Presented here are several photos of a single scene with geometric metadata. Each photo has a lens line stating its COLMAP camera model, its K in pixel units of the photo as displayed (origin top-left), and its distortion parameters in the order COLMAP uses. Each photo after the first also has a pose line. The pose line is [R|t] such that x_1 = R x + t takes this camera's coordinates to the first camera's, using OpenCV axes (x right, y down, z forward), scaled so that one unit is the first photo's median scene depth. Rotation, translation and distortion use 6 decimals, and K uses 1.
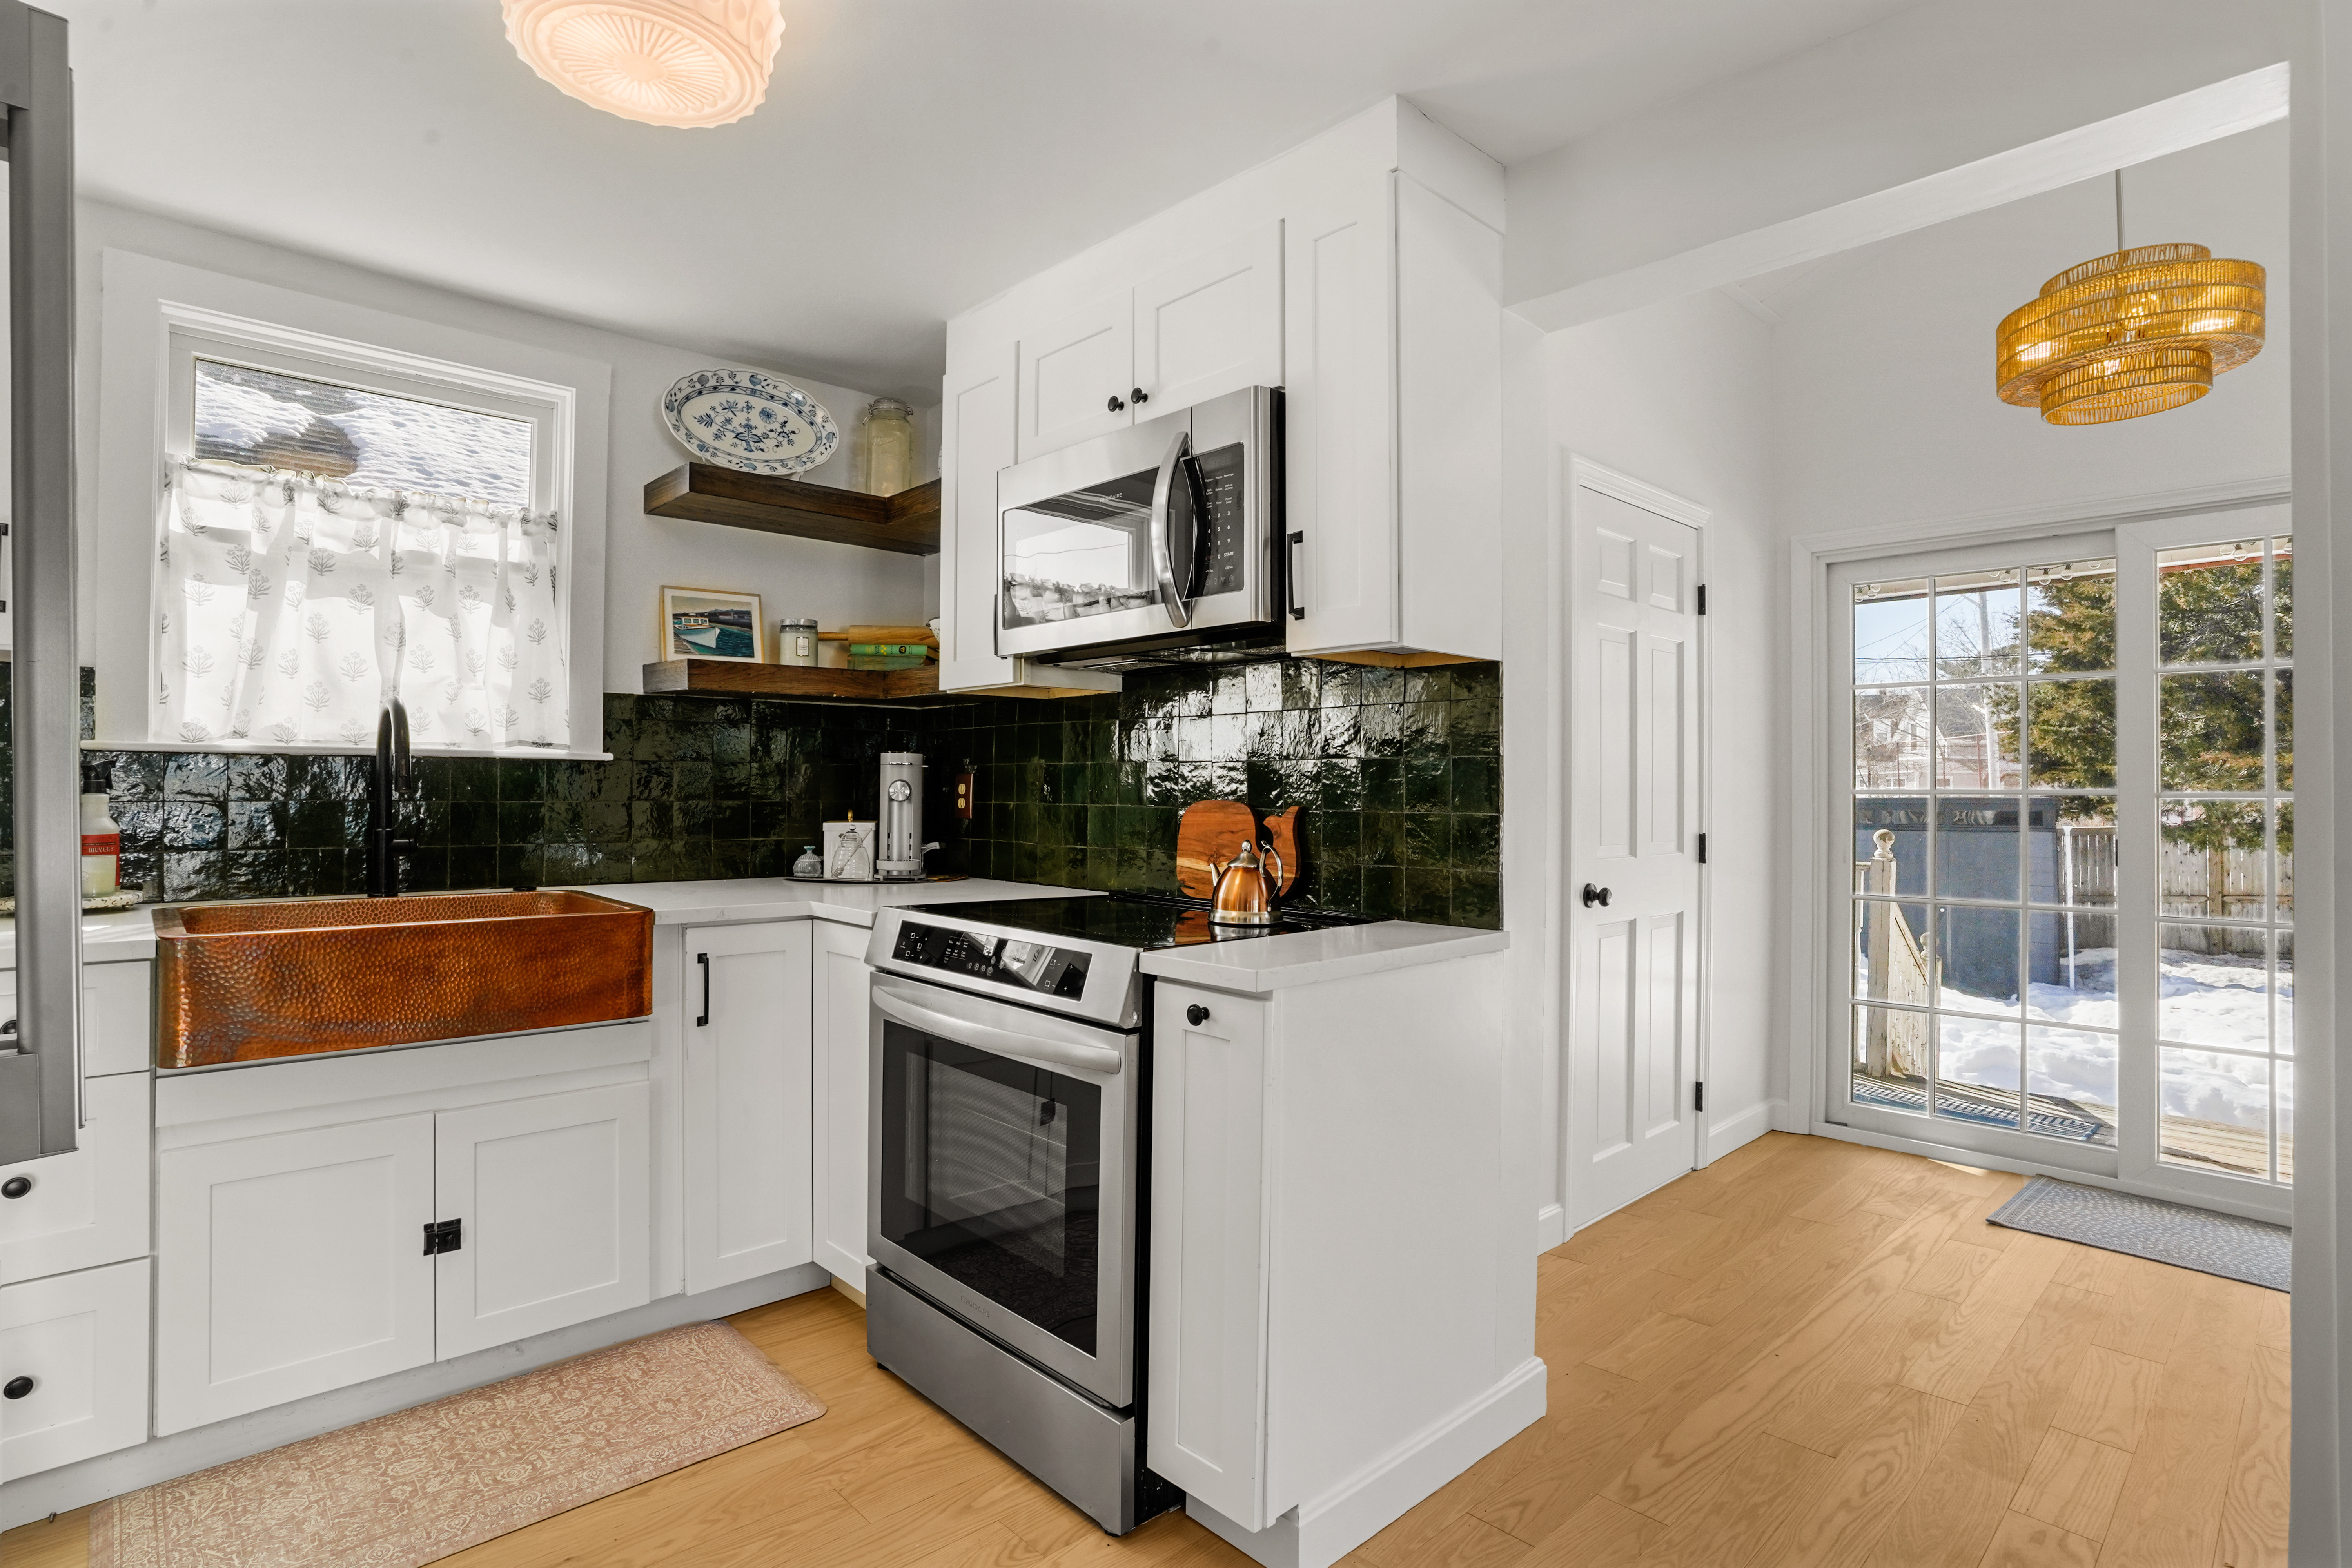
lens RADIAL K [[1230.5, 0, 1157.4], [0, 1230.5, 770.4], [0, 0, 1]] dist [-0.080361, 0.049693]
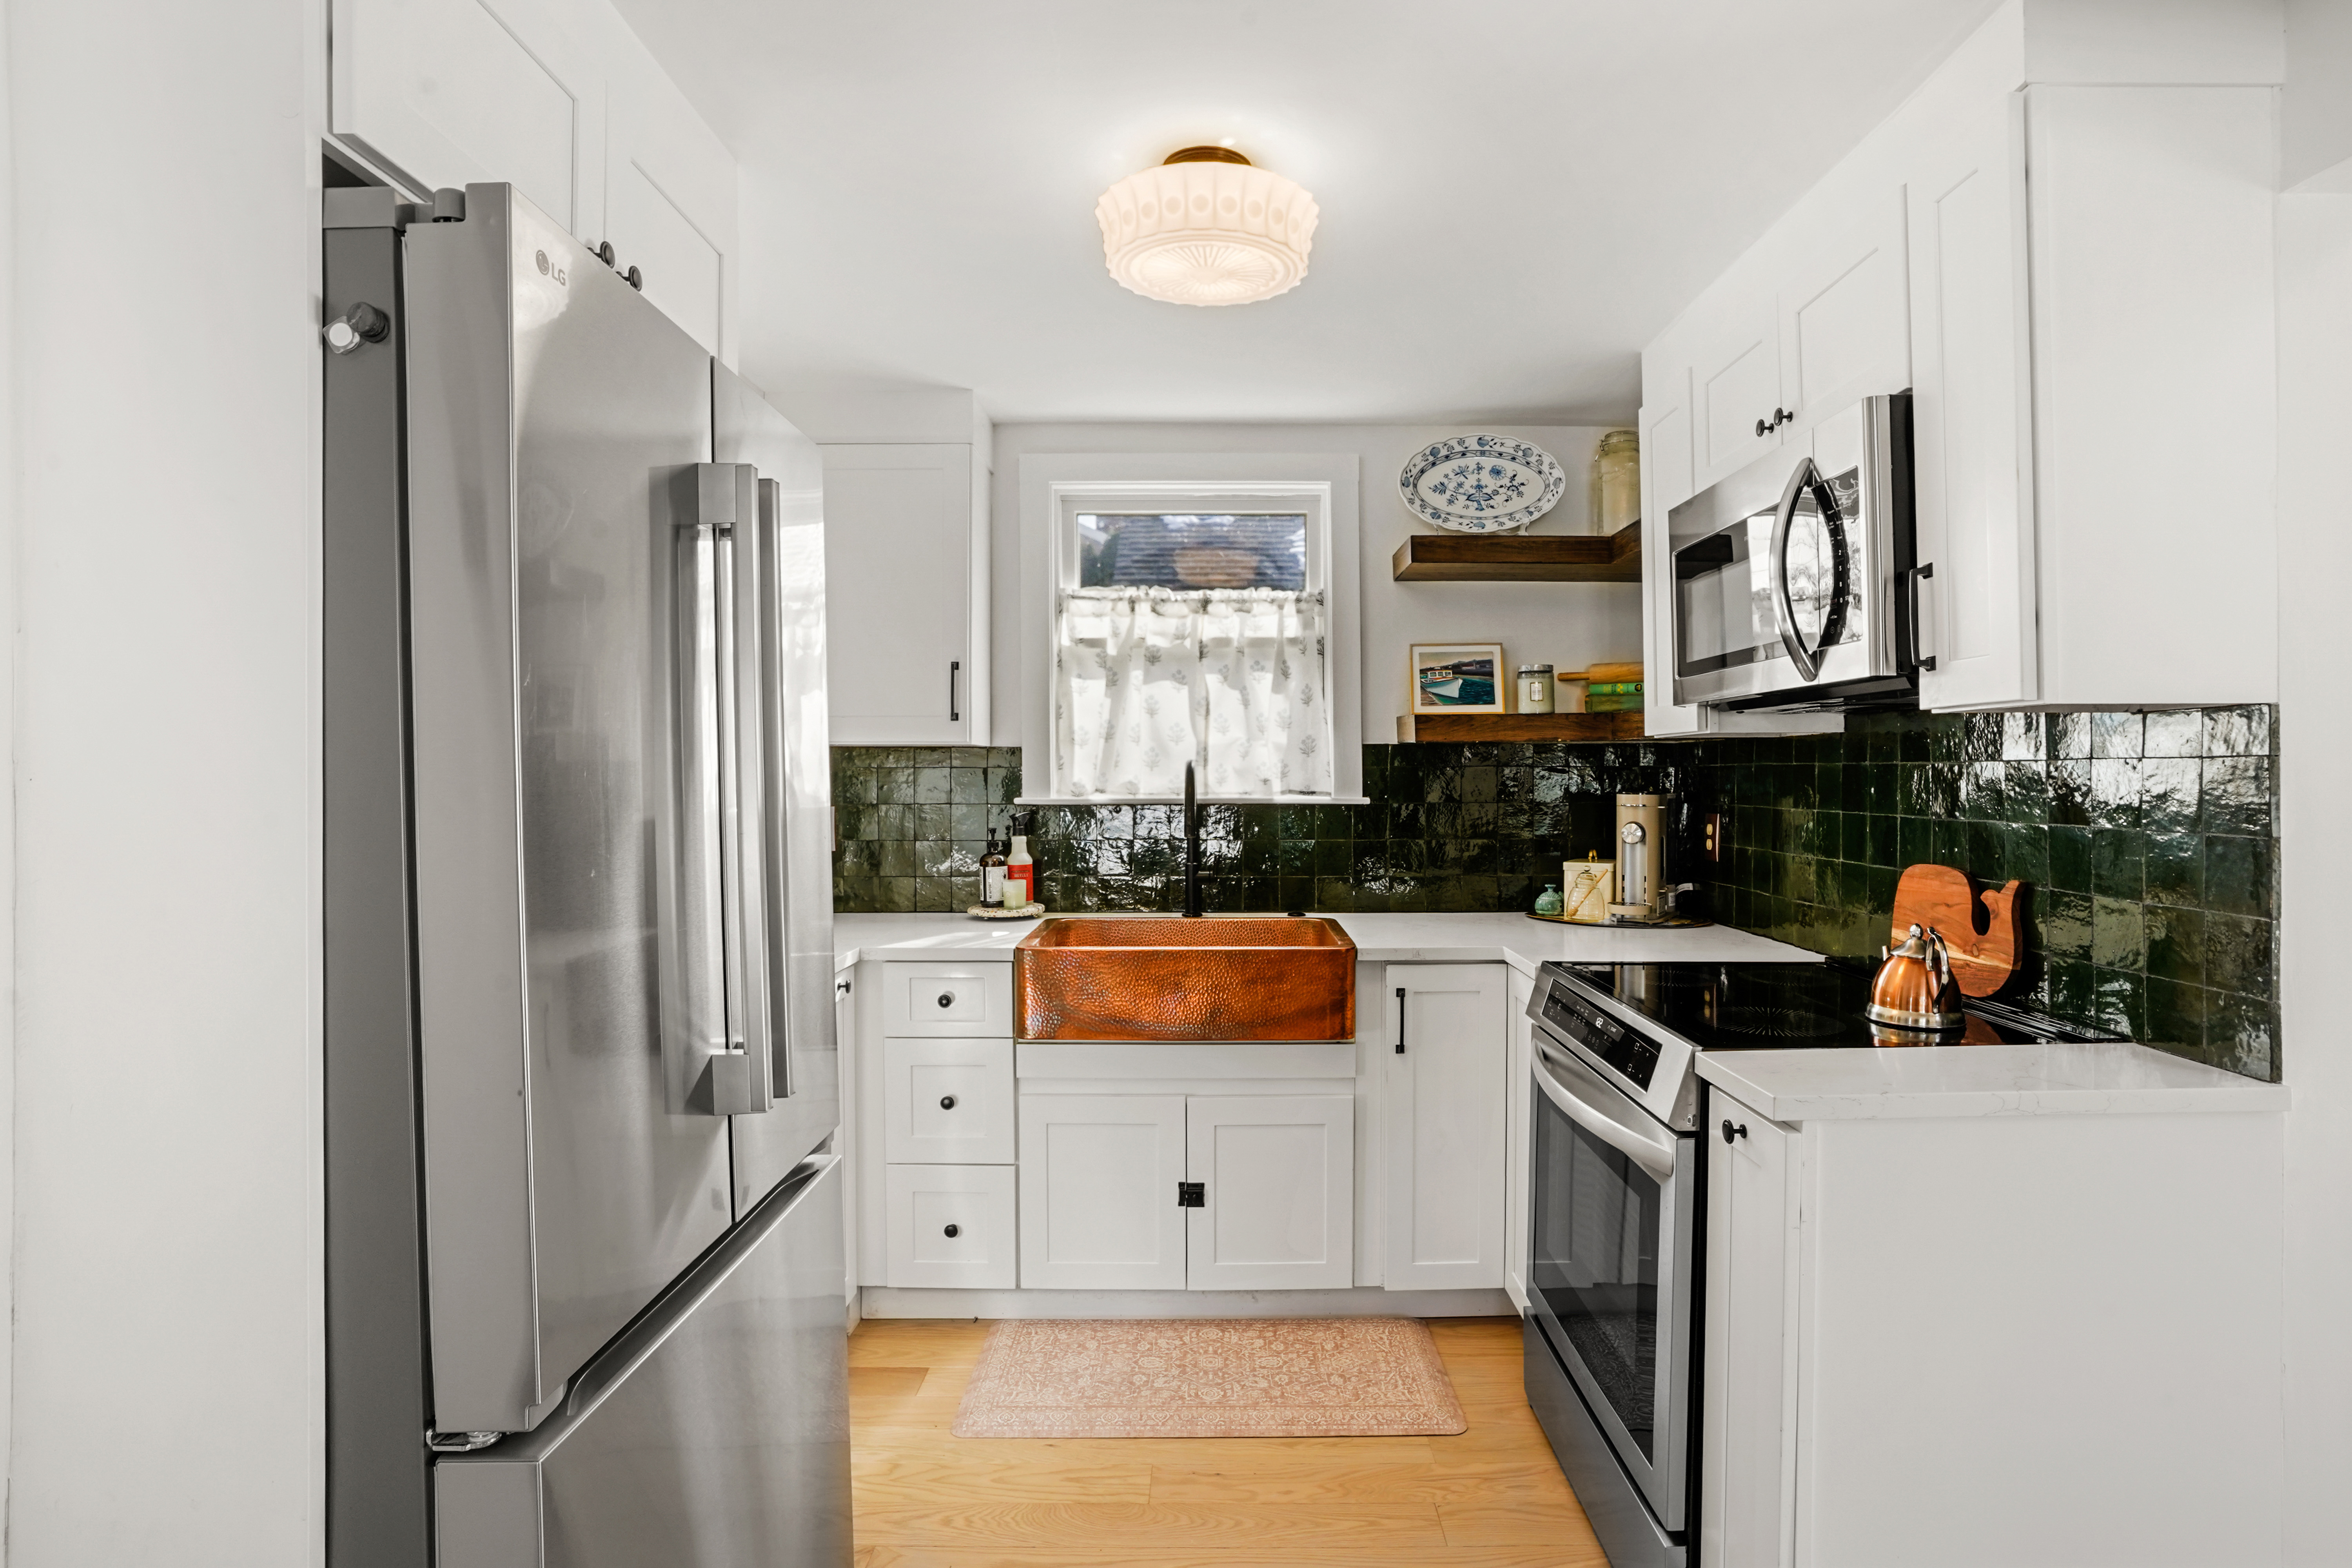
lens RADIAL K [[1230.5, 0, 1157.4], [0, 1230.5, 770.4], [0, 0, 1]] dist [-0.080361, 0.049693]
pose [[0.719450, -0.013939, -0.694404, 0.230947], [0.021972, 0.999755, 0.002697, -0.052911], [0.694196, -0.017198, 0.719580, 0.041632]]
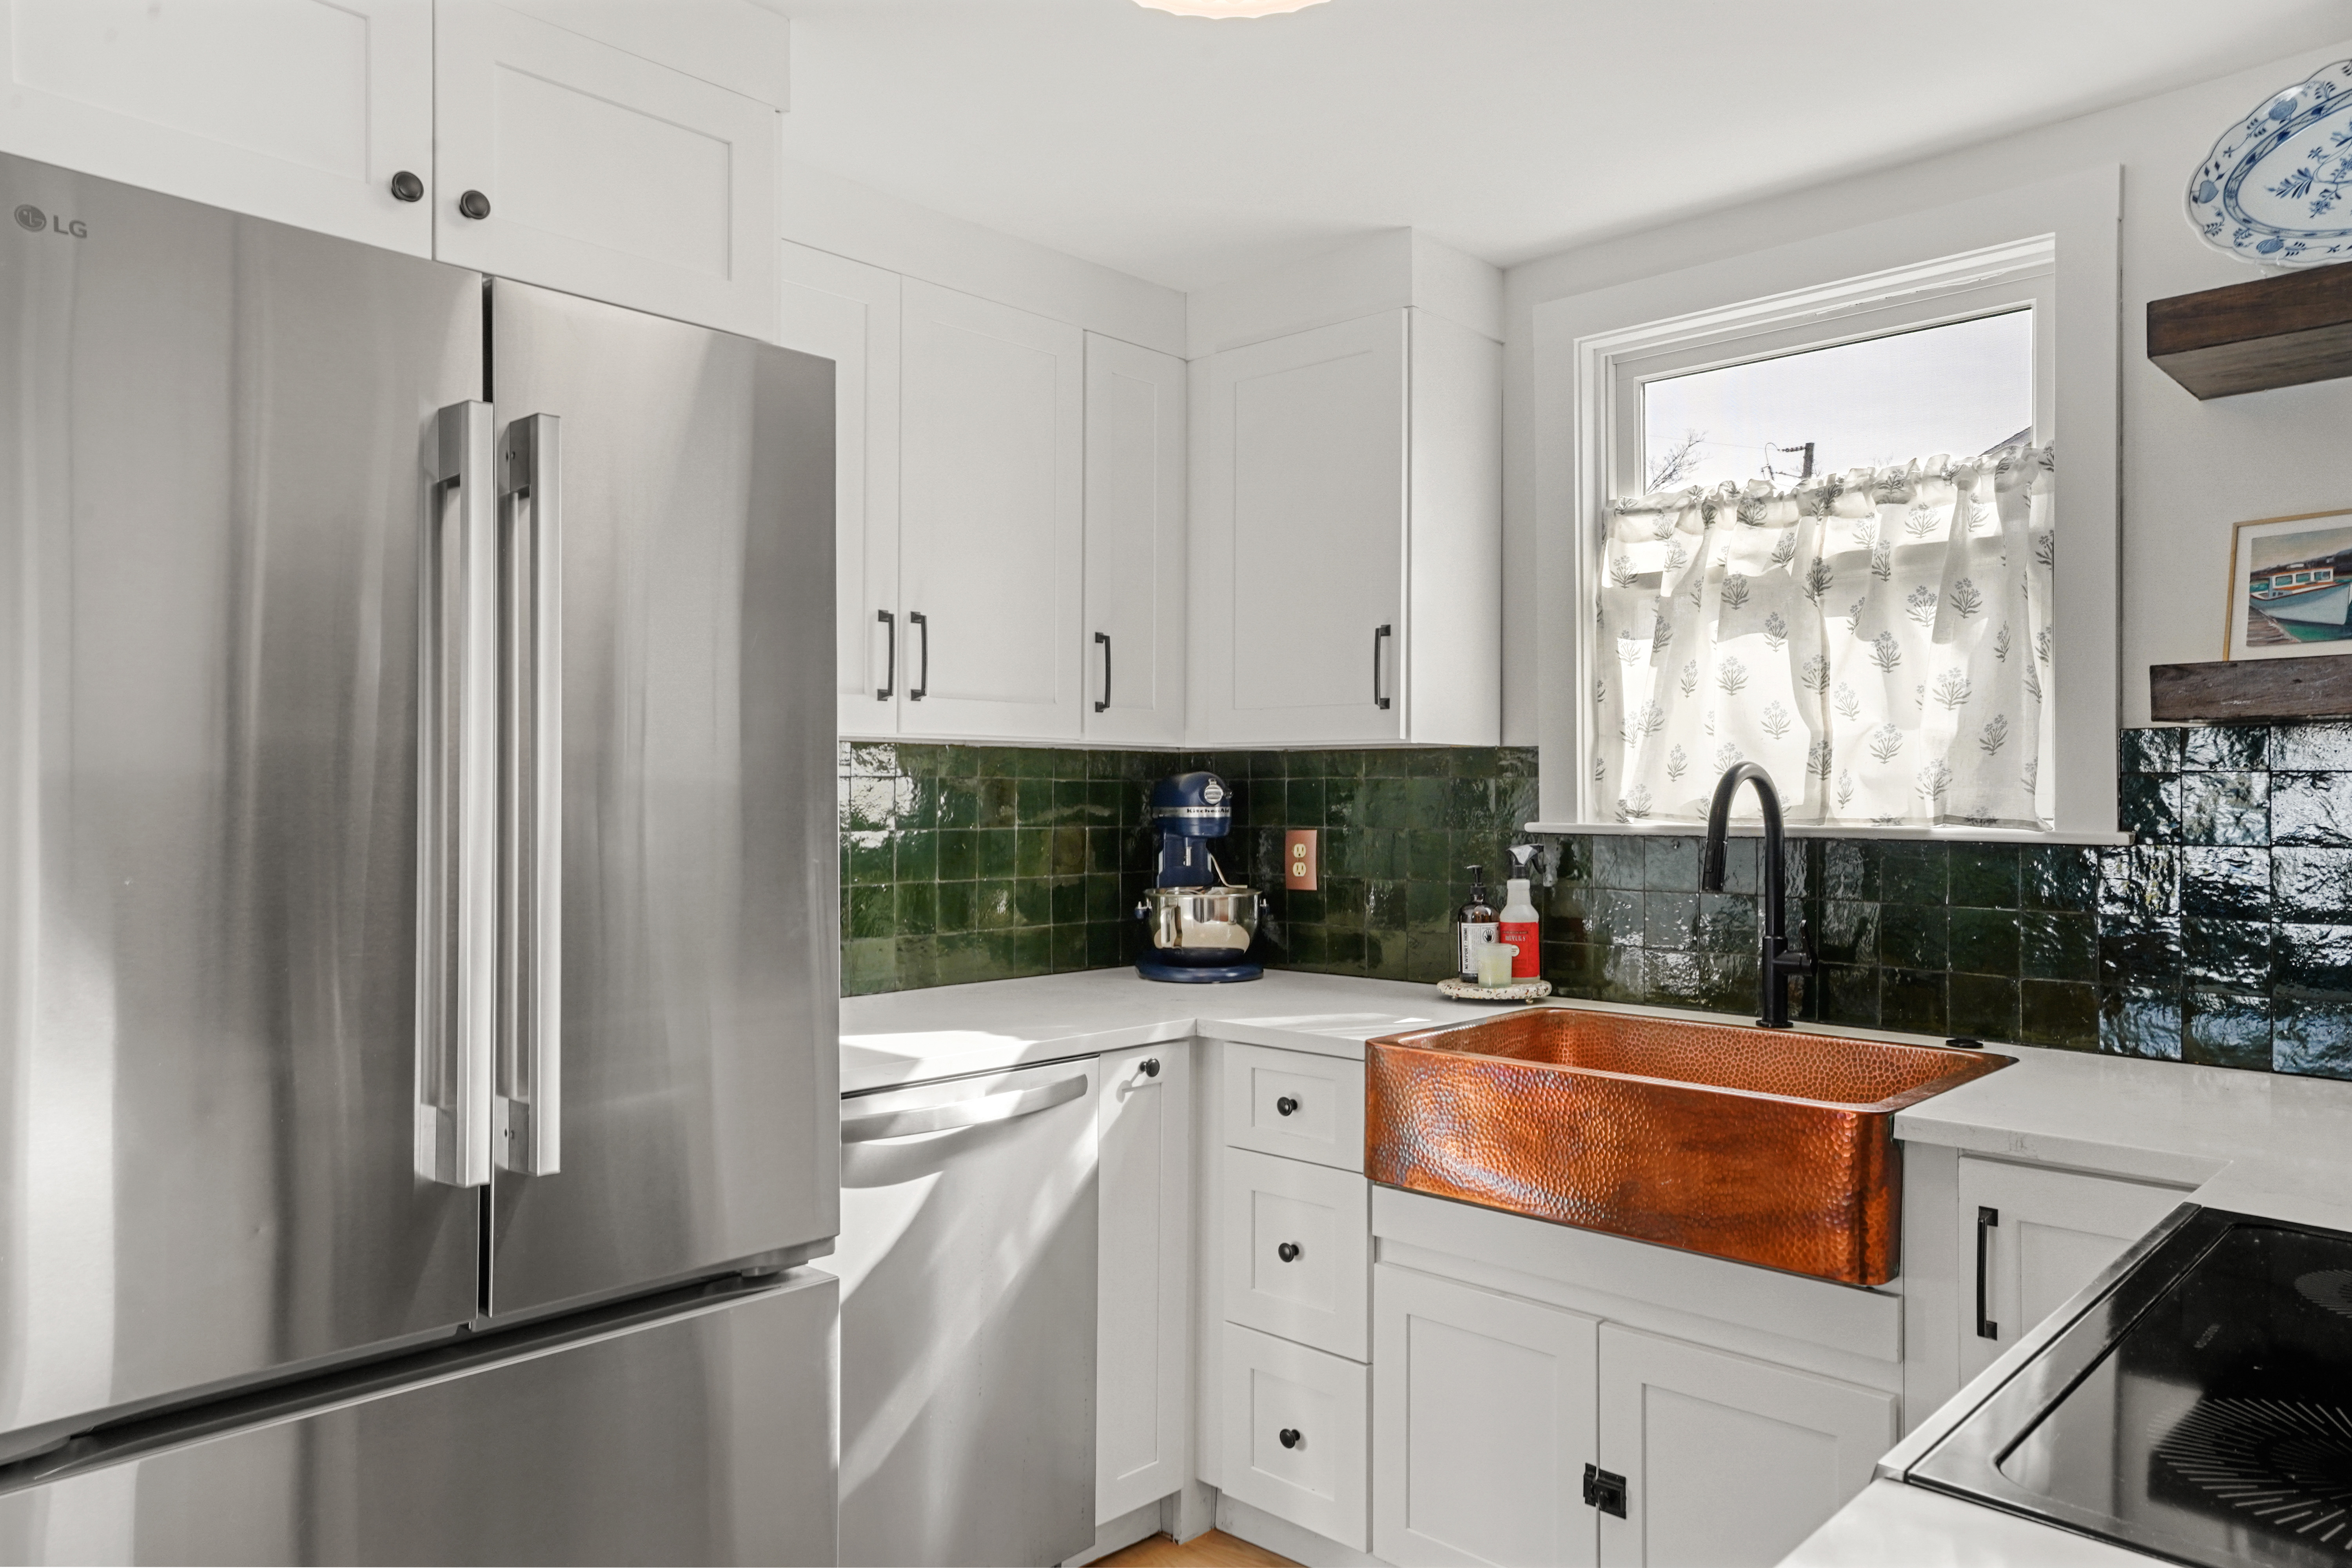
lens RADIAL K [[1554.4, 0, 1092.6], [0, 1554.4, 792.3], [0, 0, 1]] dist [-0.002545, 0.032779]
pose [[0.050395, -0.012056, -0.998657, 0.308867], [0.016098, 0.999807, -0.011258, -0.037237], [0.998600, -0.015509, 0.050579, 0.524529]]
